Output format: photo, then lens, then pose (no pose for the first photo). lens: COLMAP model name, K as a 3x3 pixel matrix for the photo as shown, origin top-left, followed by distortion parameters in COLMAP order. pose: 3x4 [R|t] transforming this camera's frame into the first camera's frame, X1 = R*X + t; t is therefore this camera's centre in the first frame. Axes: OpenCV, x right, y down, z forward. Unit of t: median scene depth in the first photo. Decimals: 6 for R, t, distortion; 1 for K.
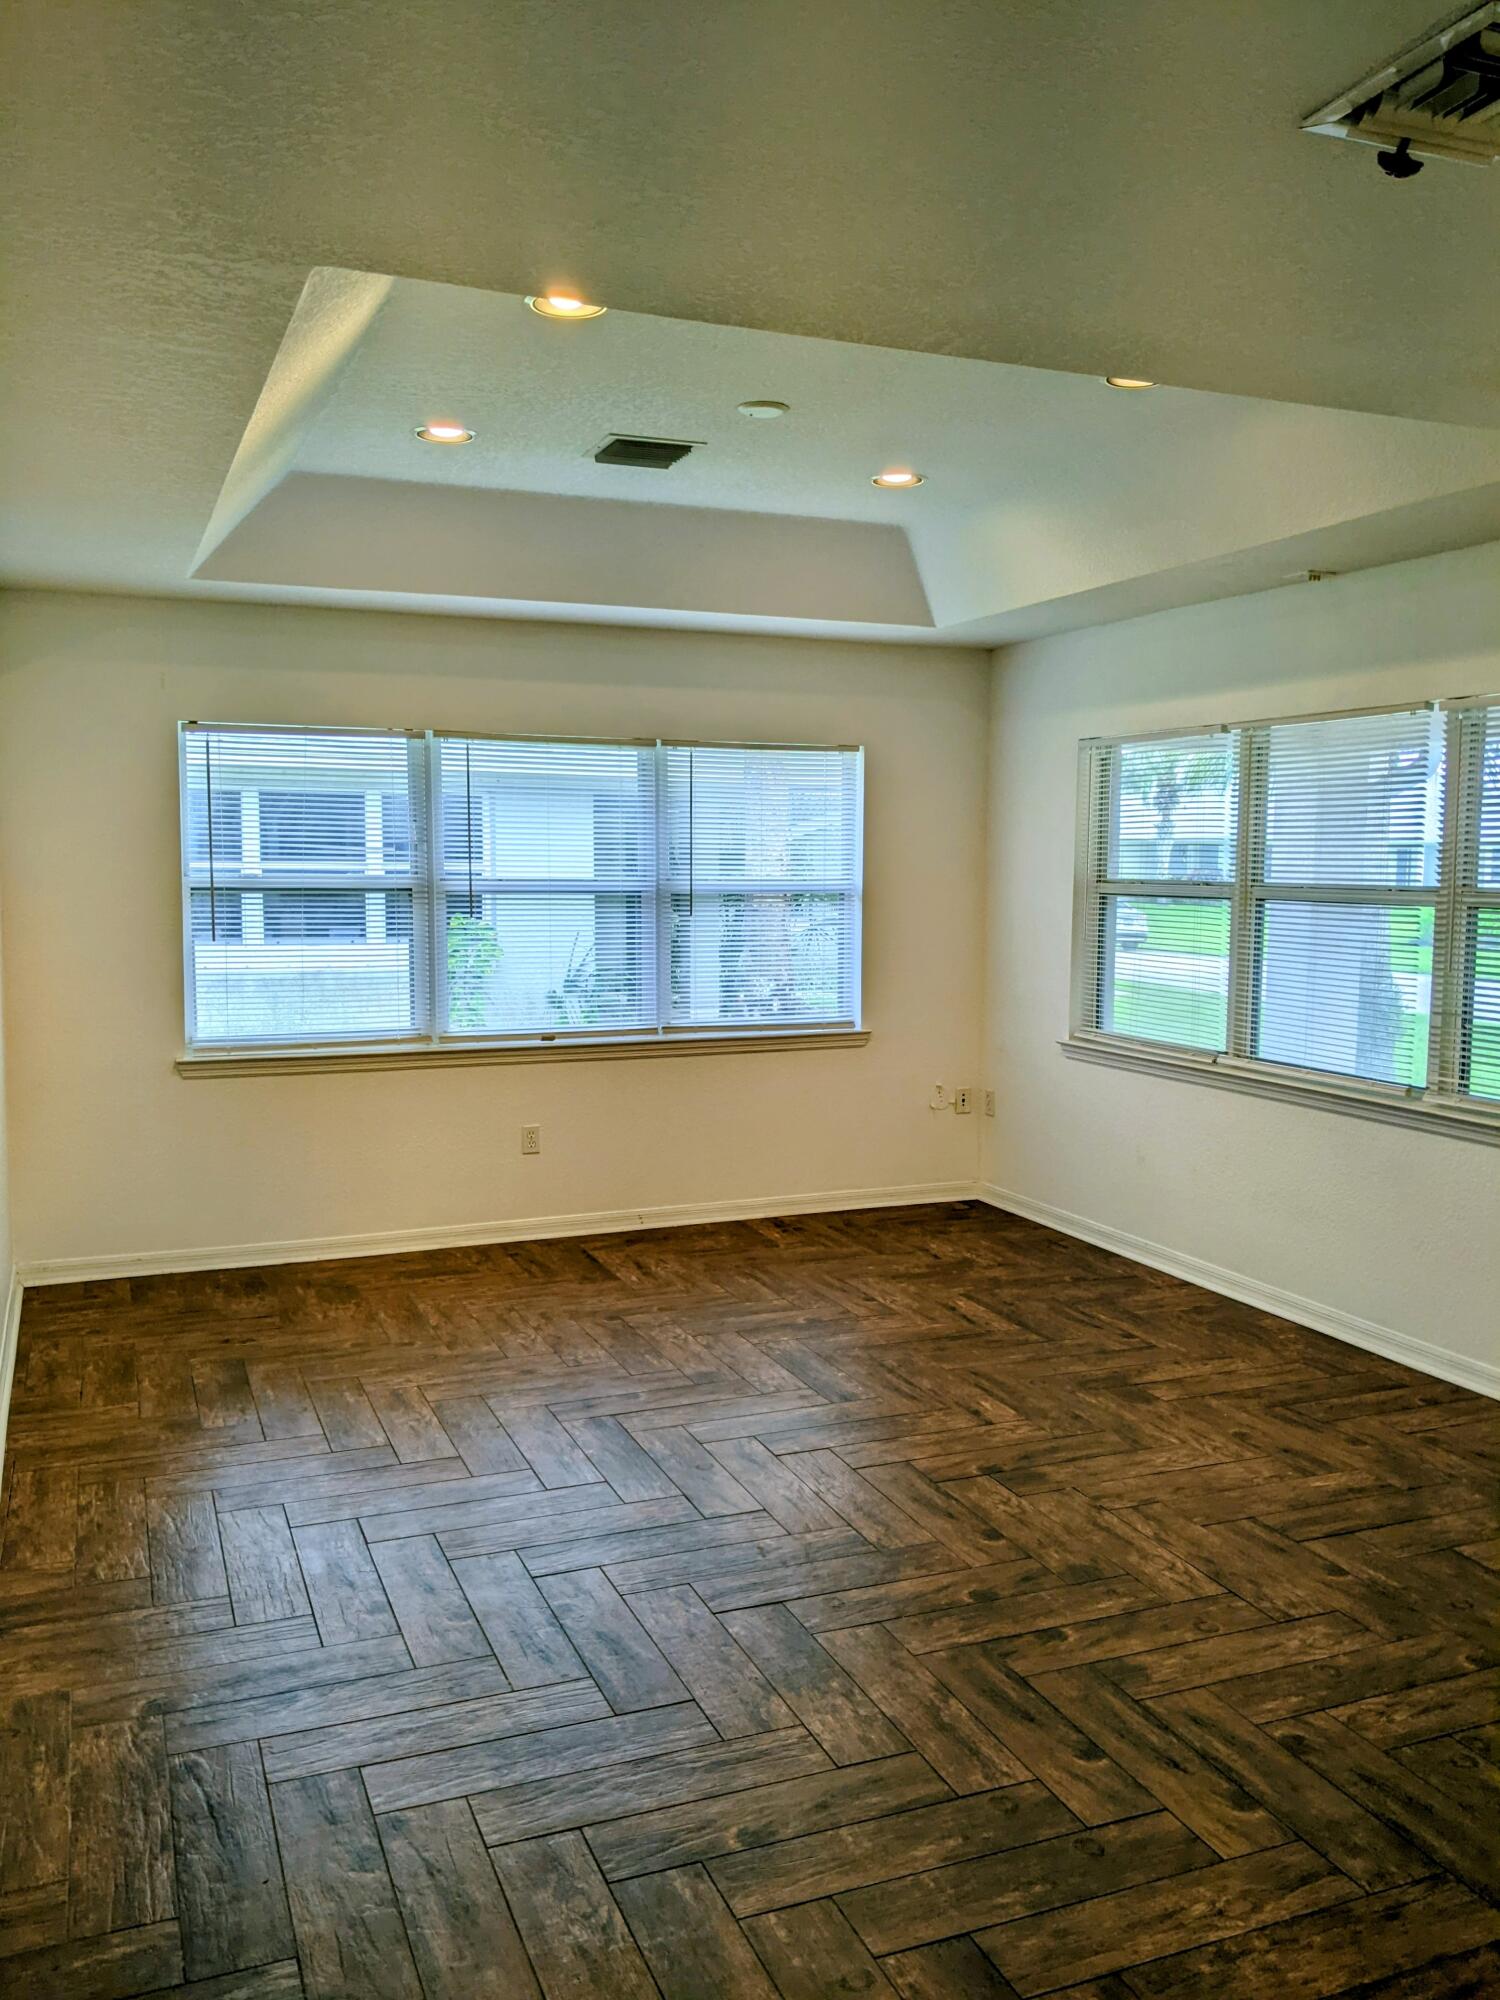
lens RADIAL K [[1612.2, 0, 750.0], [0, 1612.2, 1000.0], [0, 0, 1]] dist [0.080521, -0.134290]
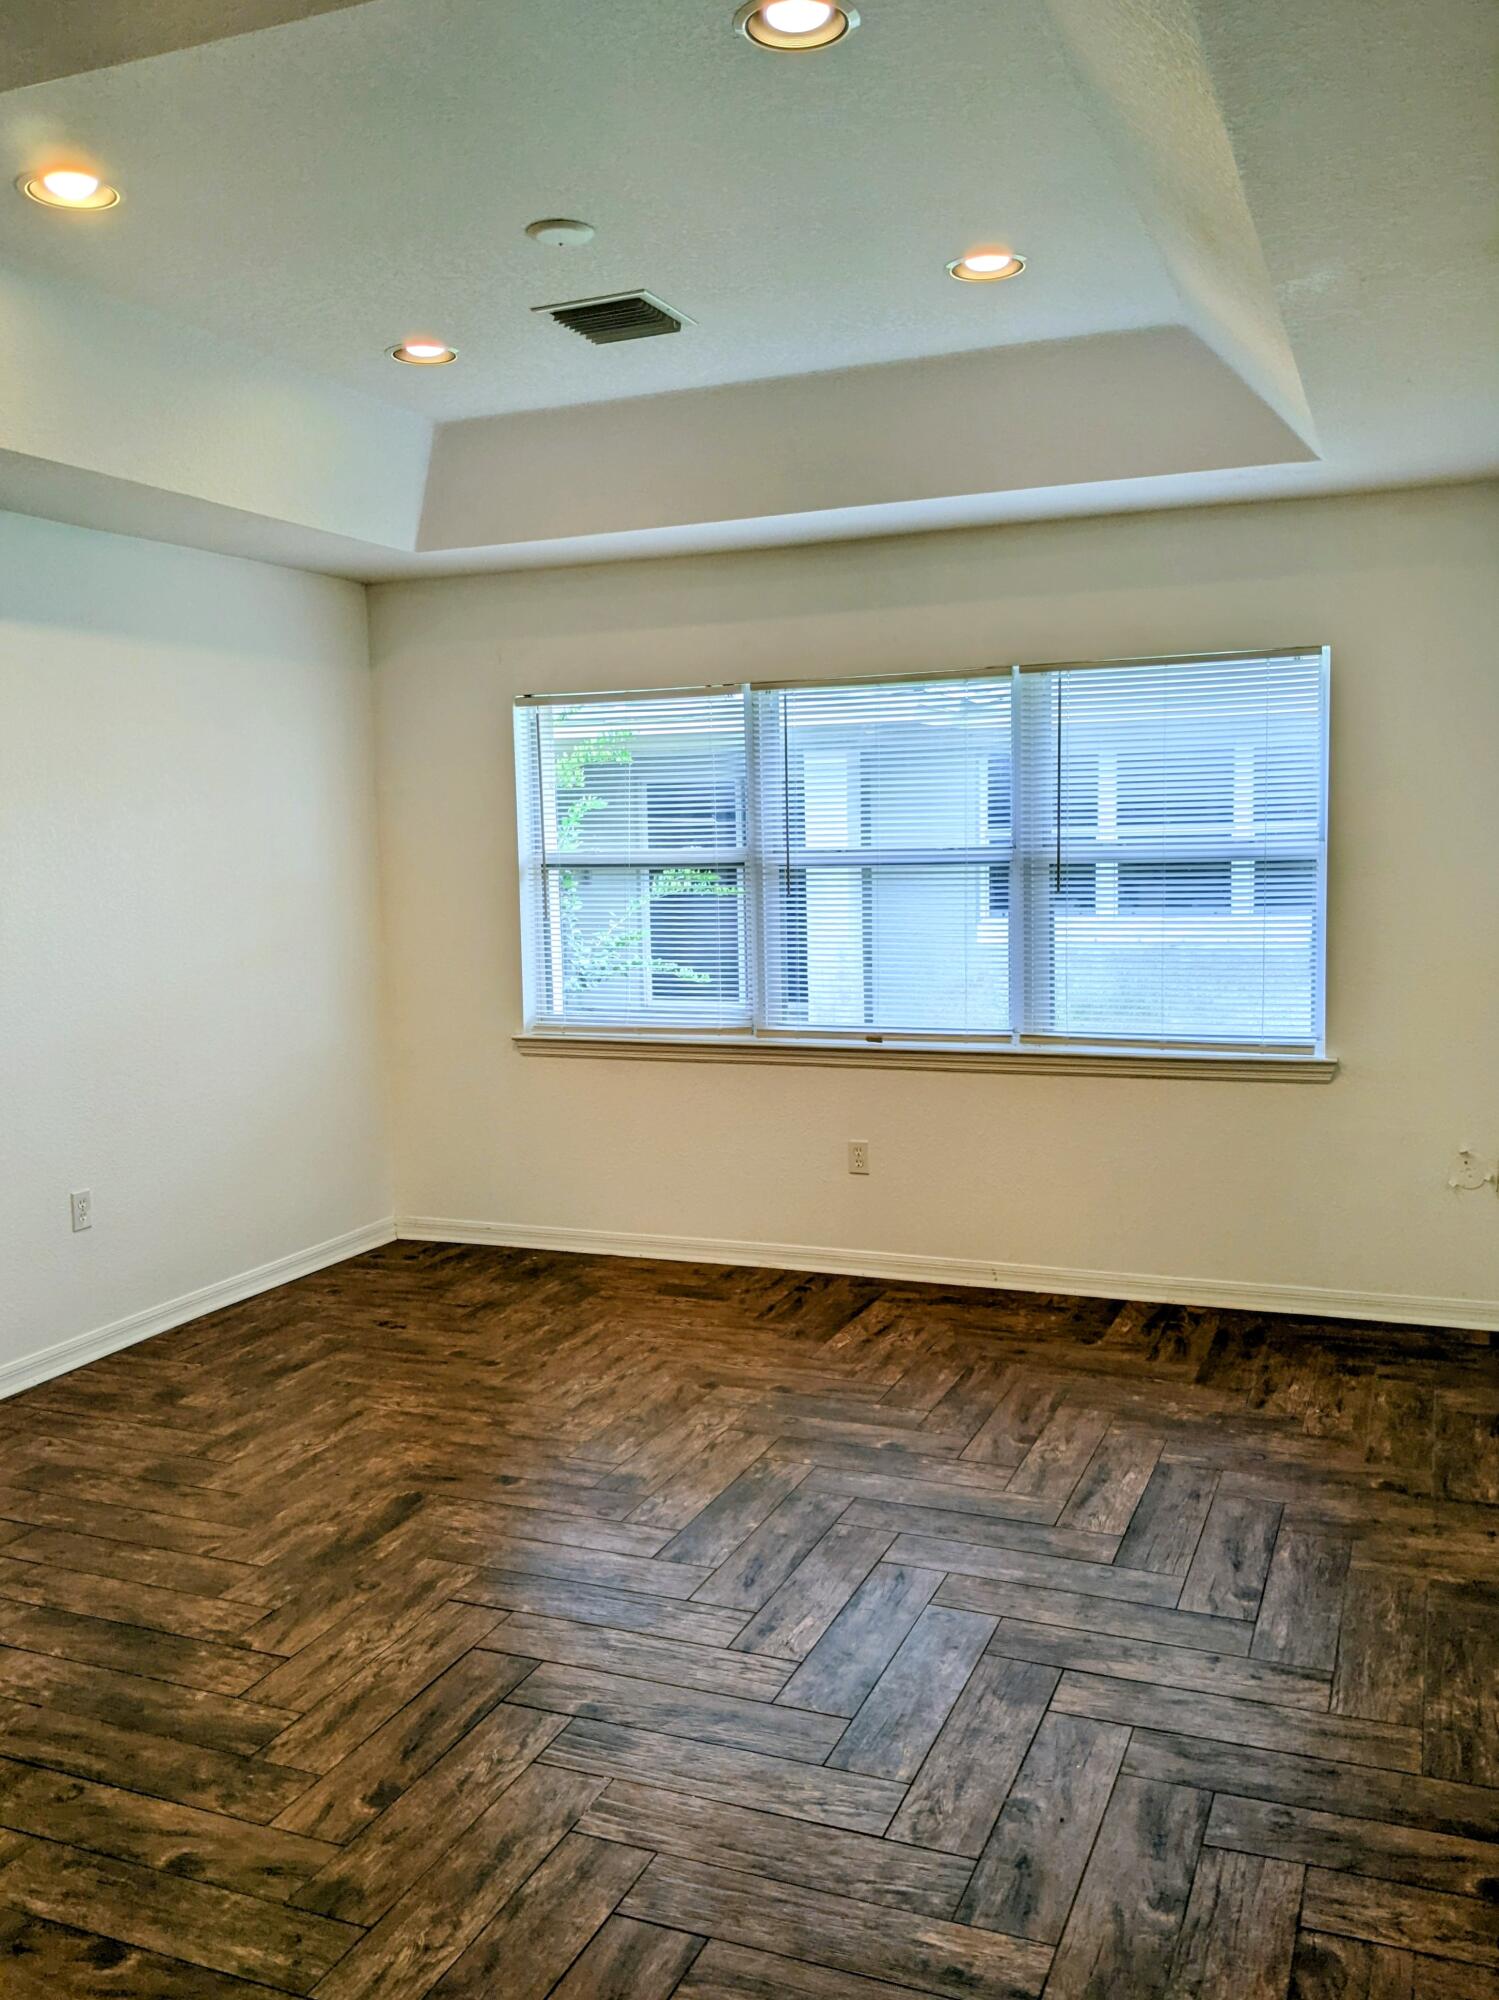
lens RADIAL K [[1664.2, 0, 748.9], [0, 1664.2, 990.2], [0, 0, 1]] dist [0.086951, -0.160565]
pose [[0.712676, 0.047480, -0.699884, 0.521823], [-0.037381, 0.998860, 0.029698, -0.030027], [0.700496, 0.004997, 0.713639, 0.413710]]
